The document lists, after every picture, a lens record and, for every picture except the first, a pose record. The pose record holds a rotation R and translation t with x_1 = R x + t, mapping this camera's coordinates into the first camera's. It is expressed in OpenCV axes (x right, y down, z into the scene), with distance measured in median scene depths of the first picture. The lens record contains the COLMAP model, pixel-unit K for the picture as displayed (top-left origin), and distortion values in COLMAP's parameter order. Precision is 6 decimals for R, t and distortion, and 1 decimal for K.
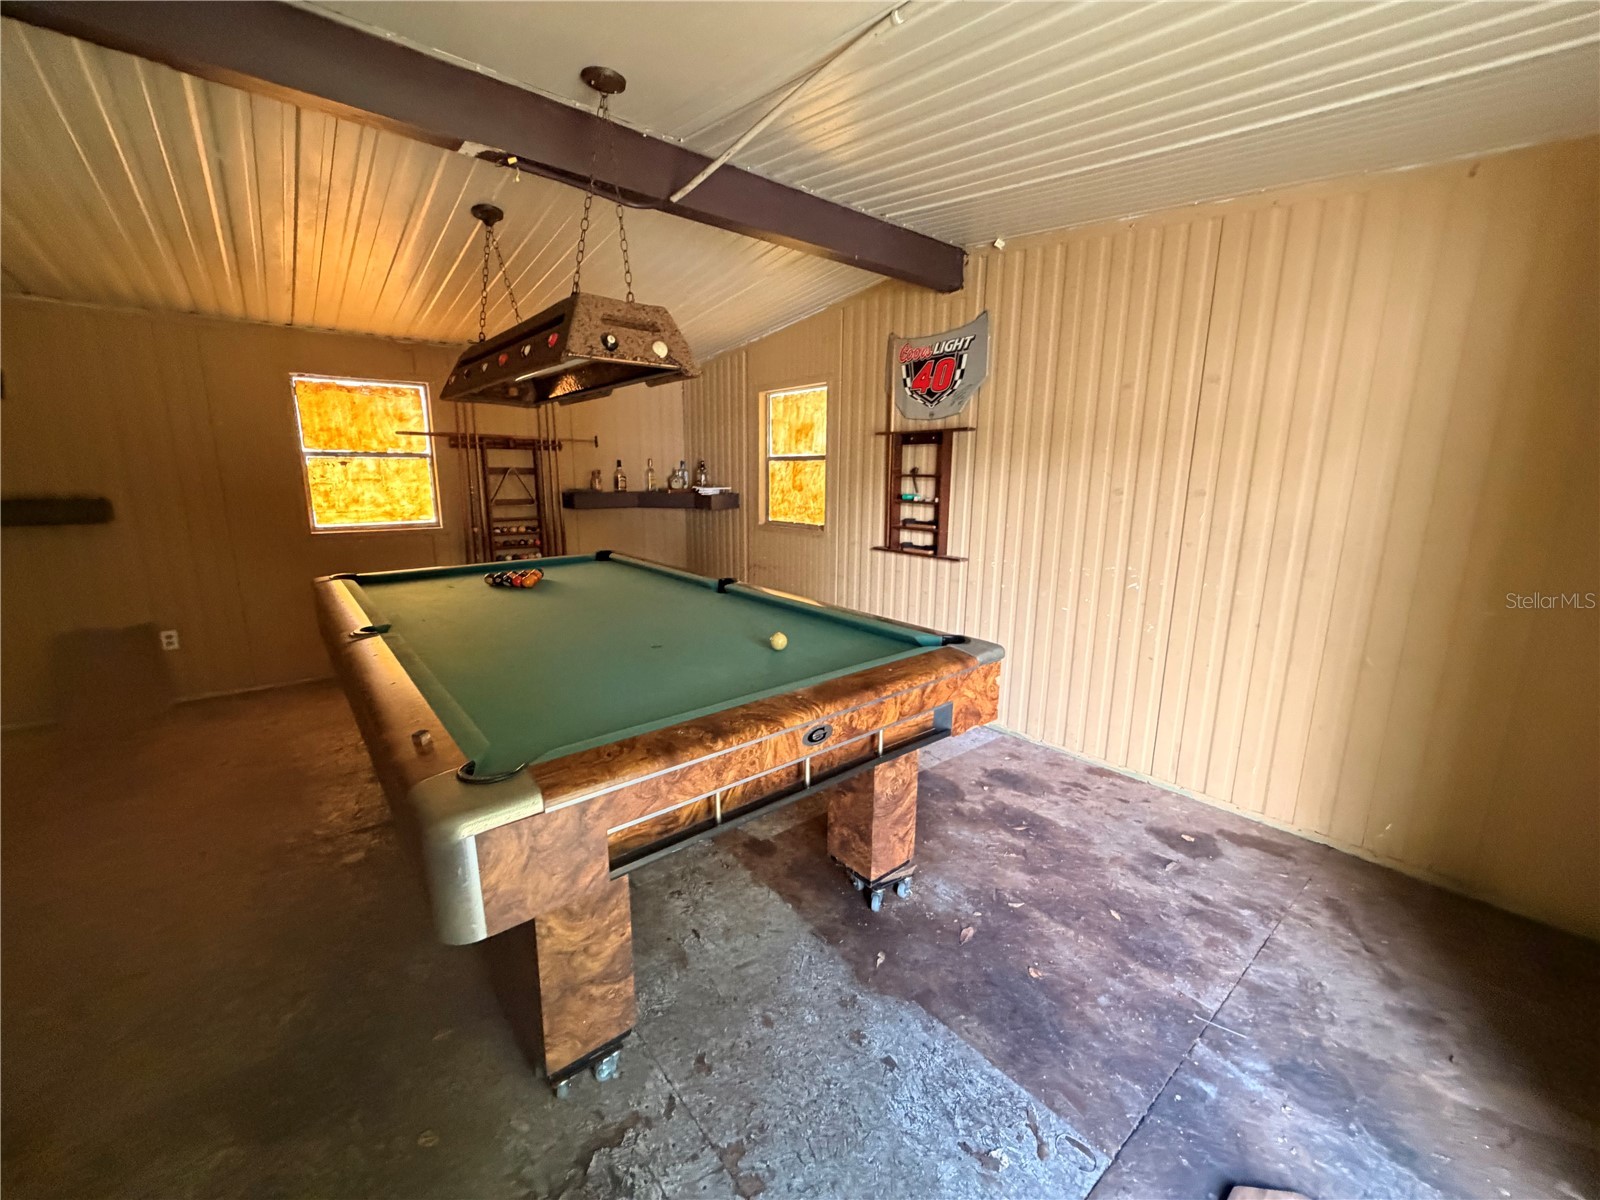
lens RADIAL K [[637.4, 0, 800.0], [0, 637.4, 598.9], [0, 0, 1]] dist [0.001214, -0.000120]
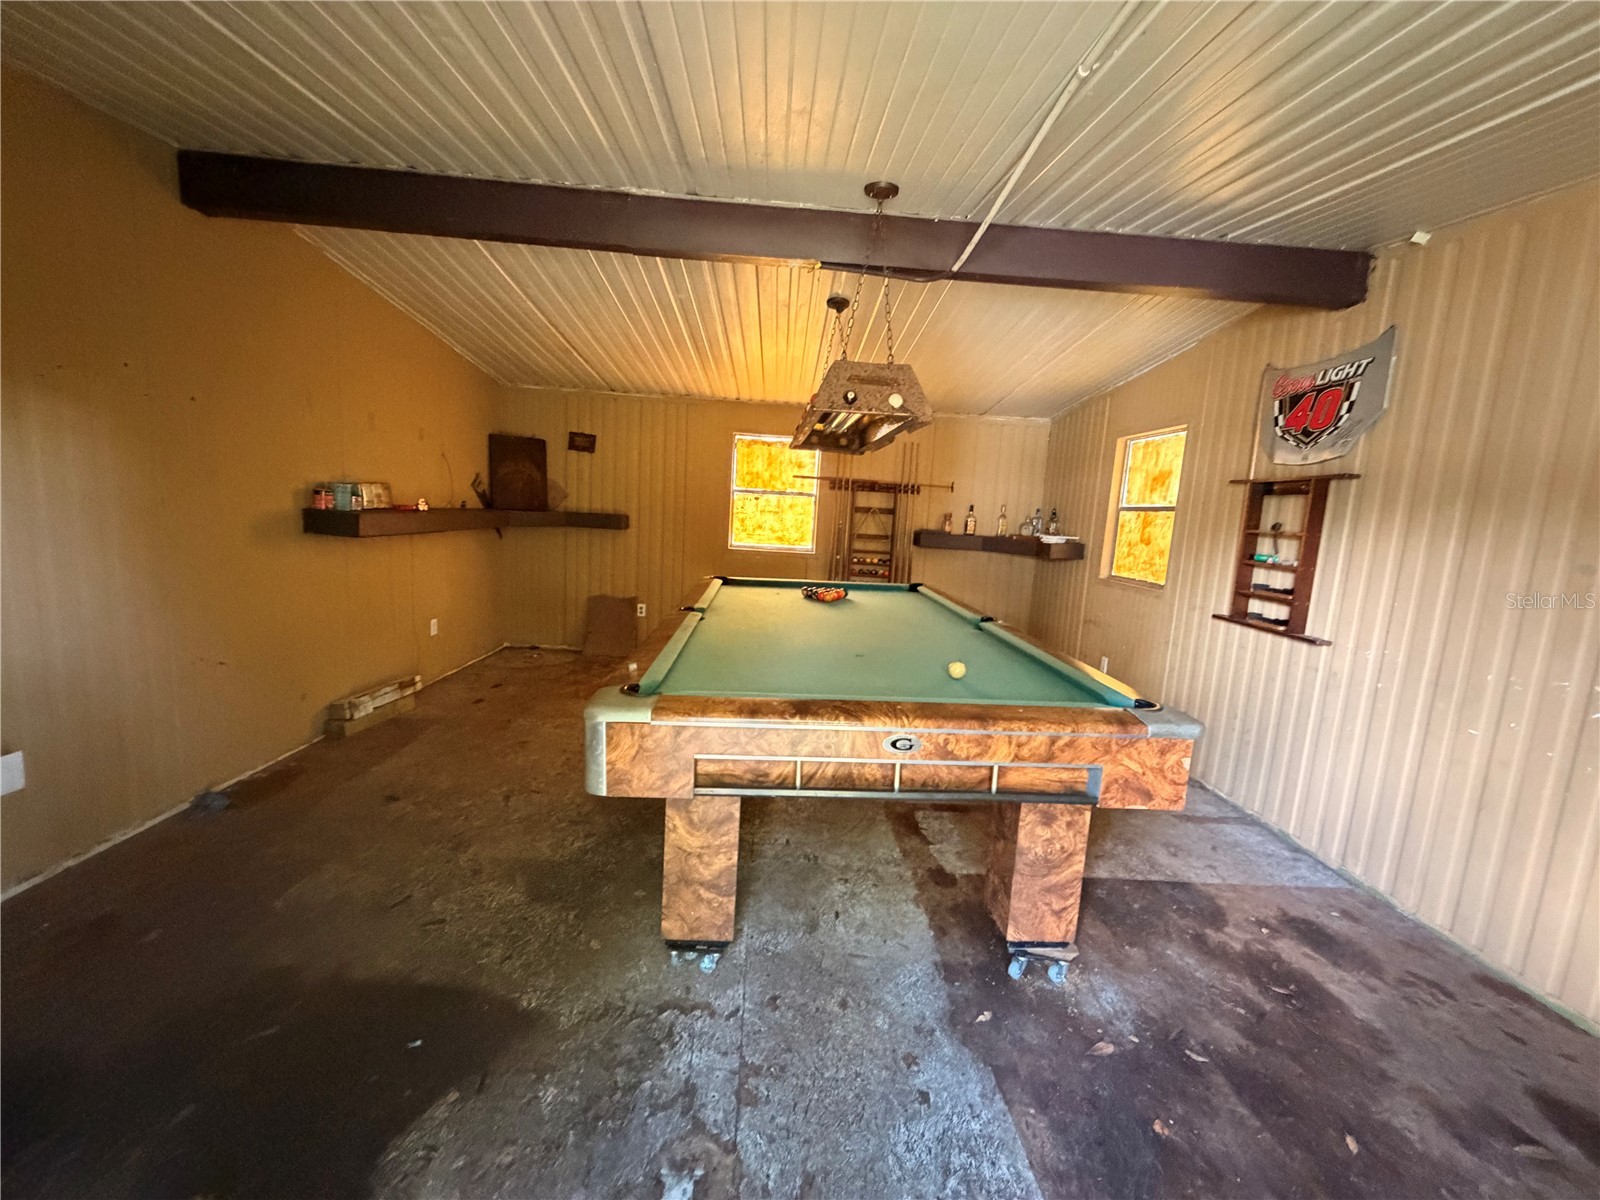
lens RADIAL K [[637.4, 0, 799.5], [0, 637.4, 599.8], [0, 0, 1]] dist [0.001214, -0.000120]
pose [[0.798474, 0.123727, -0.589178, 0.332778], [-0.168396, 0.985490, -0.021264, 0.017963], [0.577998, 0.116194, 0.807724, 0.003968]]
